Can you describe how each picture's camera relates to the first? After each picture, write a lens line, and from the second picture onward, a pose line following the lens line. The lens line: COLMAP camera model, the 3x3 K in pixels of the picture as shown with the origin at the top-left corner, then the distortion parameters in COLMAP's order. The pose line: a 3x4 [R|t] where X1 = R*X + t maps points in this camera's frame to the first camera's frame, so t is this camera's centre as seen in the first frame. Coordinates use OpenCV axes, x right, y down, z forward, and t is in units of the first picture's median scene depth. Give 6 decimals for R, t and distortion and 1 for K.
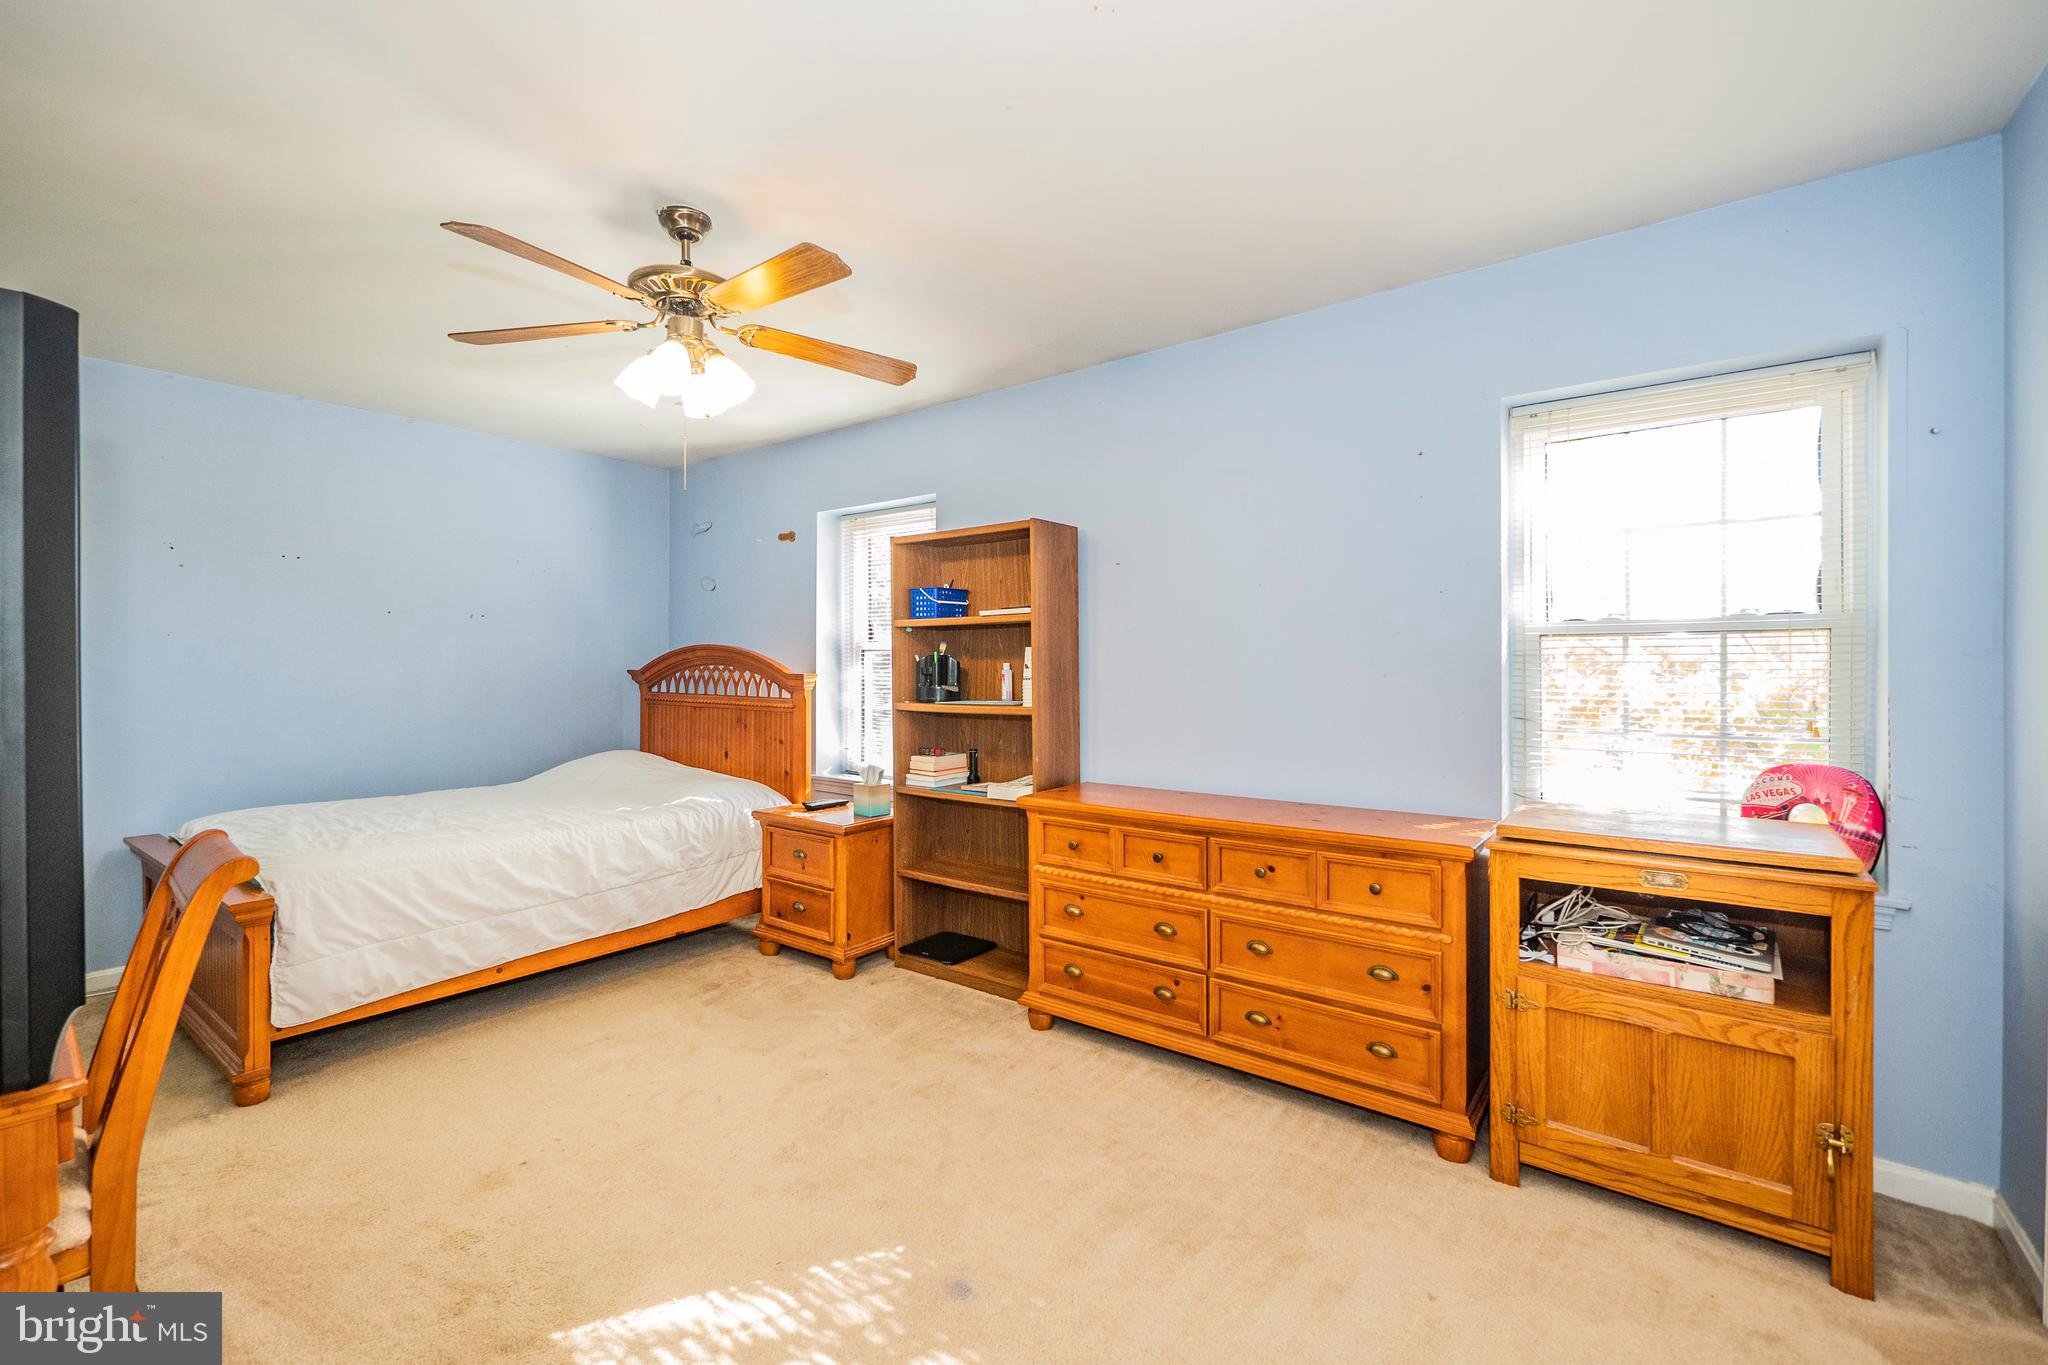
lens RADIAL K [[865.9, 0, 1013.4], [0, 865.9, 673.5], [0, 0, 1]] dist [0.001457, -0.000465]
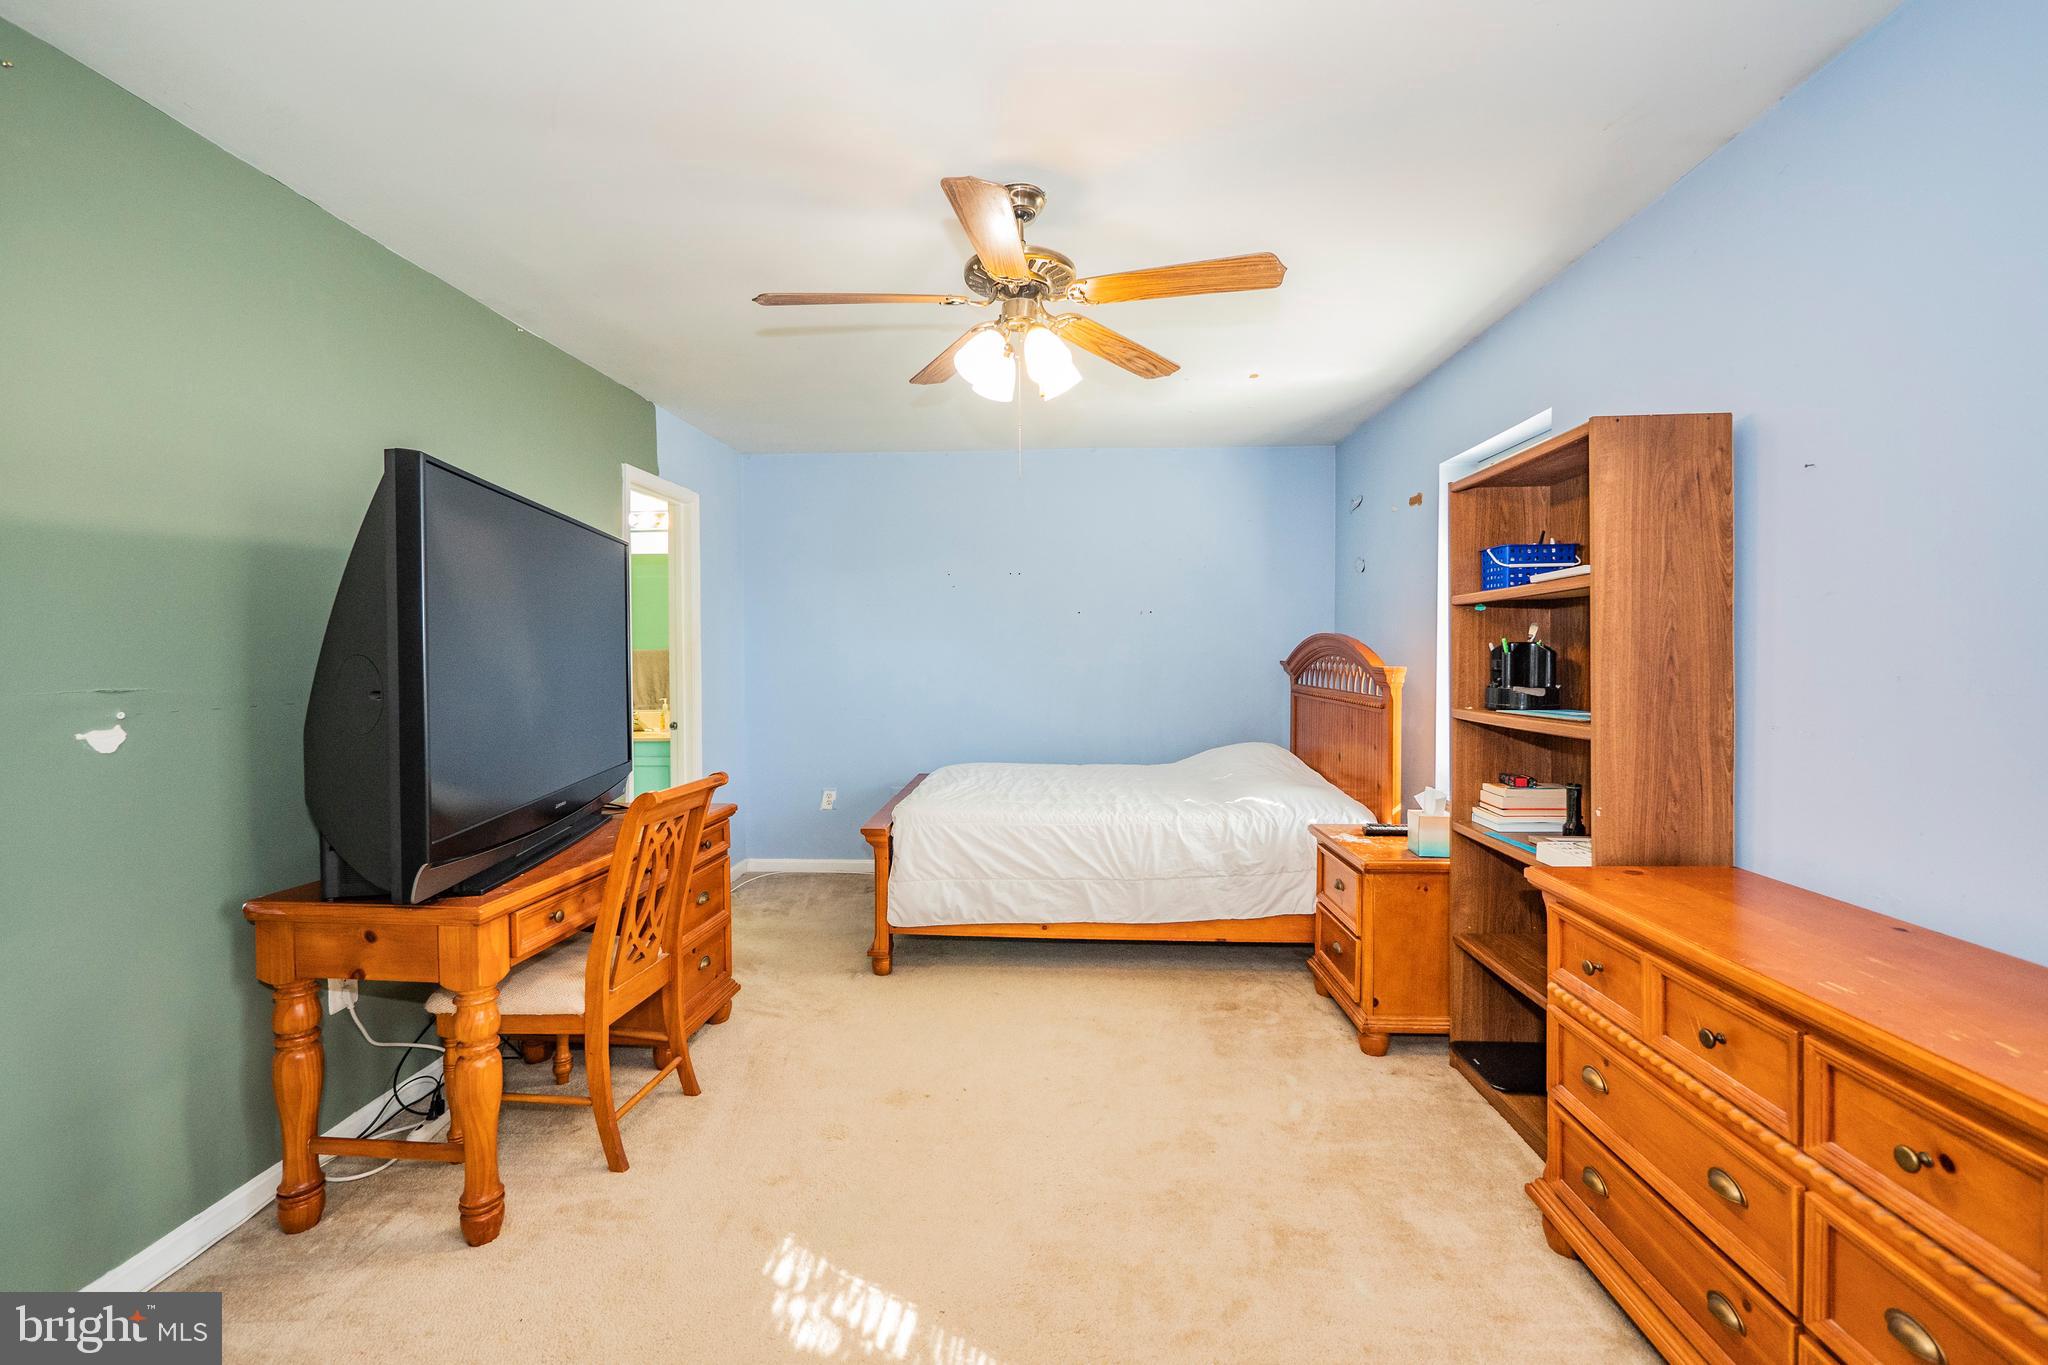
lens RADIAL K [[865.9, 0, 1016.3], [0, 865.9, 674.2], [0, 0, 1]] dist [0.001457, -0.000465]
pose [[0.558838, 0.017018, -0.829102, 0.282826], [-0.003970, 0.999833, 0.017846, -0.007370], [0.829268, -0.006681, 0.558812, 0.300006]]
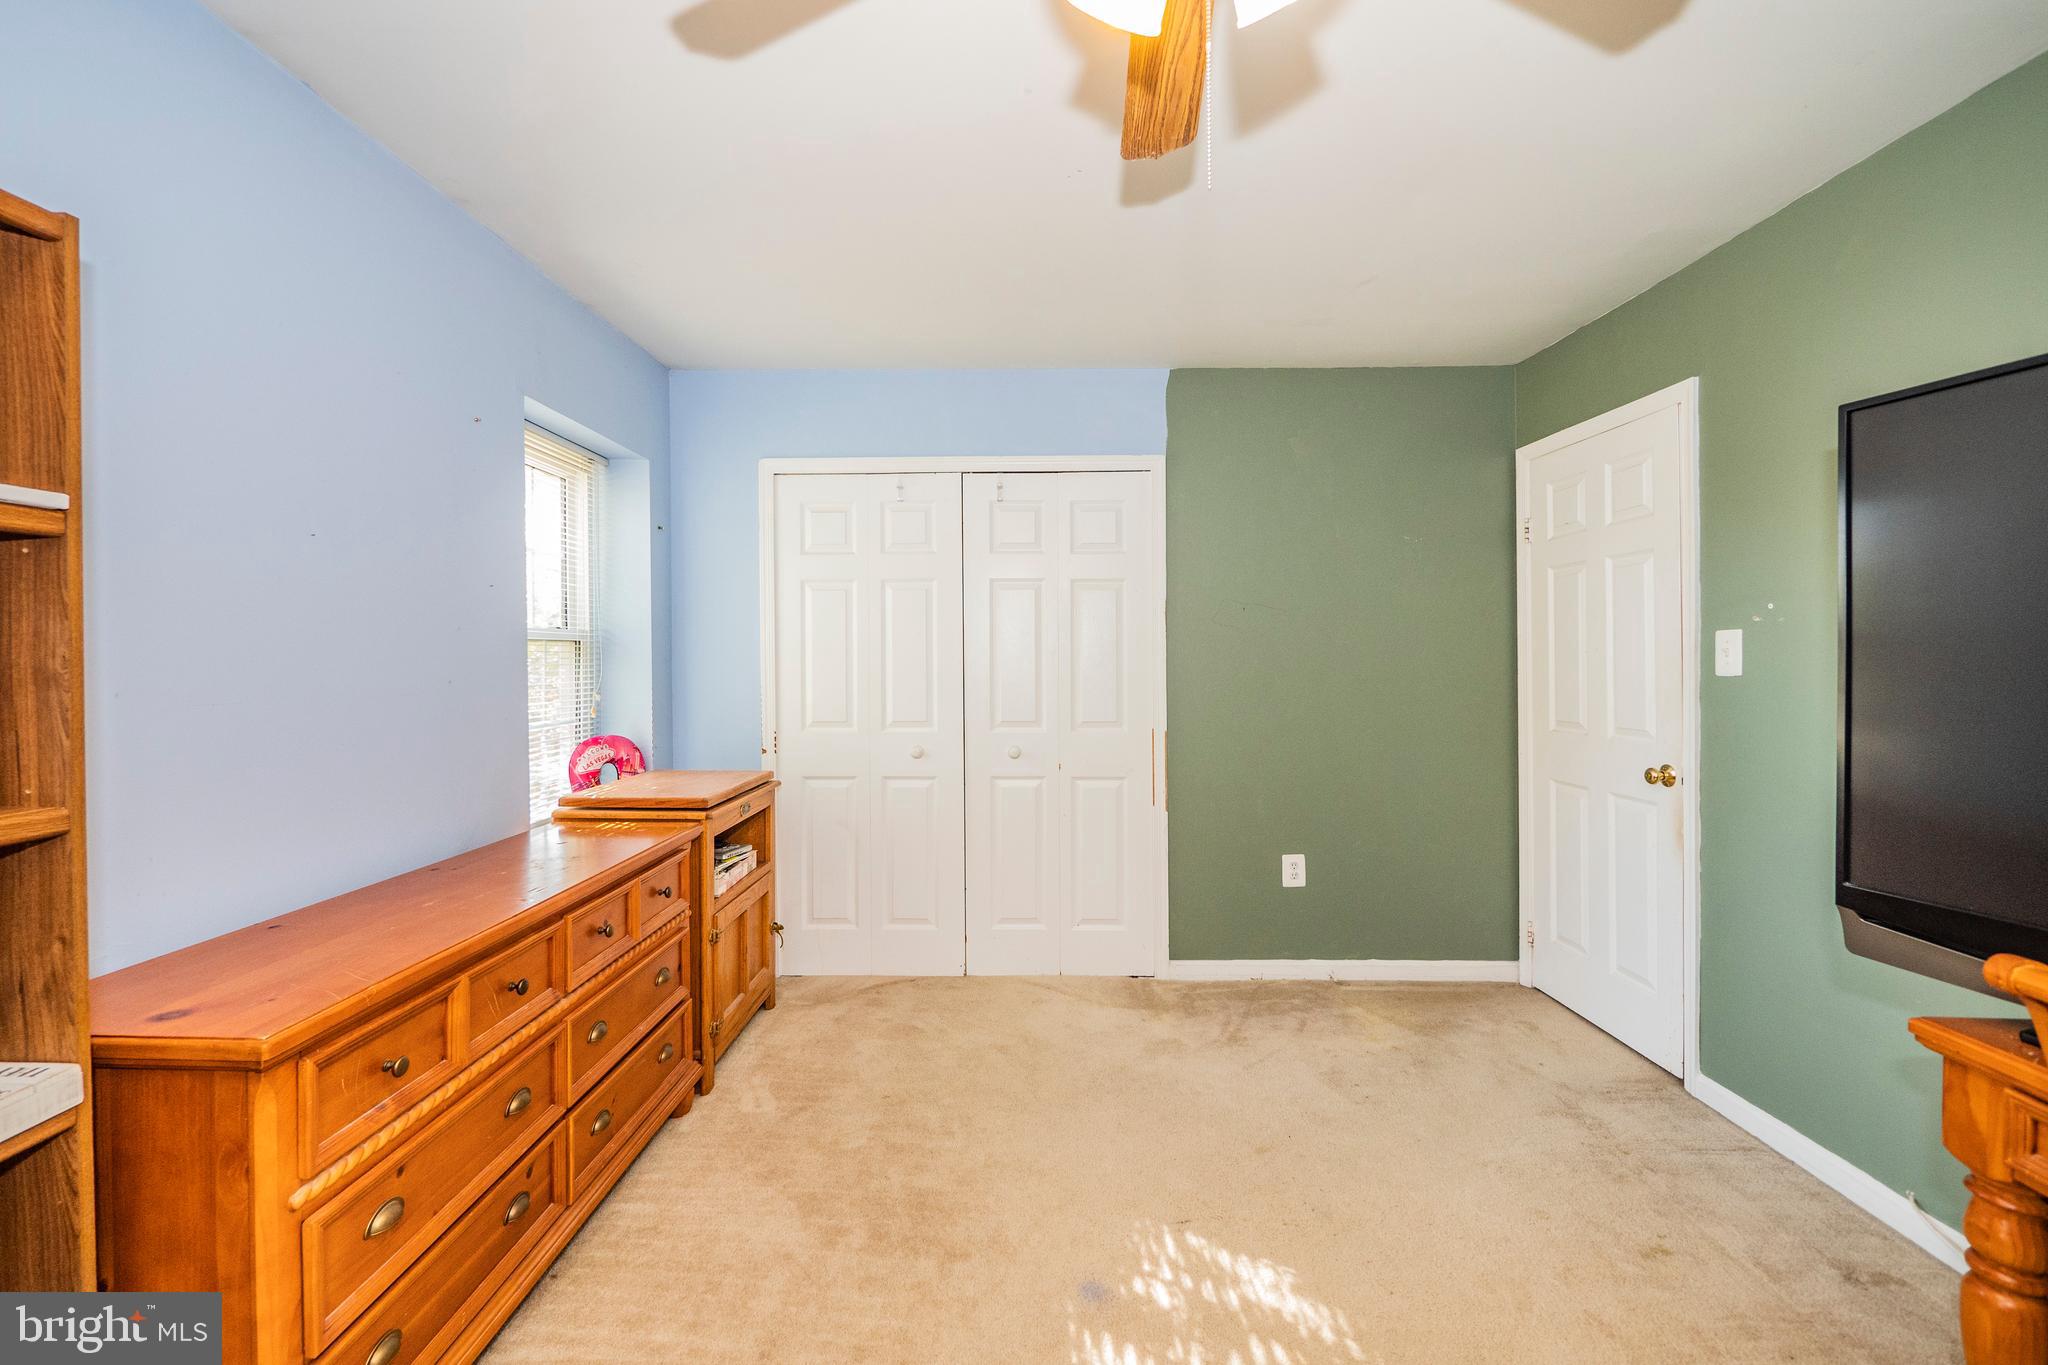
lens RADIAL K [[865.9, 0, 1014.0], [0, 865.9, 672.2], [0, 0, 1]] dist [0.001457, -0.000465]
pose [[-0.594885, -0.005801, 0.803790, -0.410915], [0.013972, 0.999748, 0.017556, -0.011279], [-0.803690, 0.021675, -0.594654, 0.849279]]
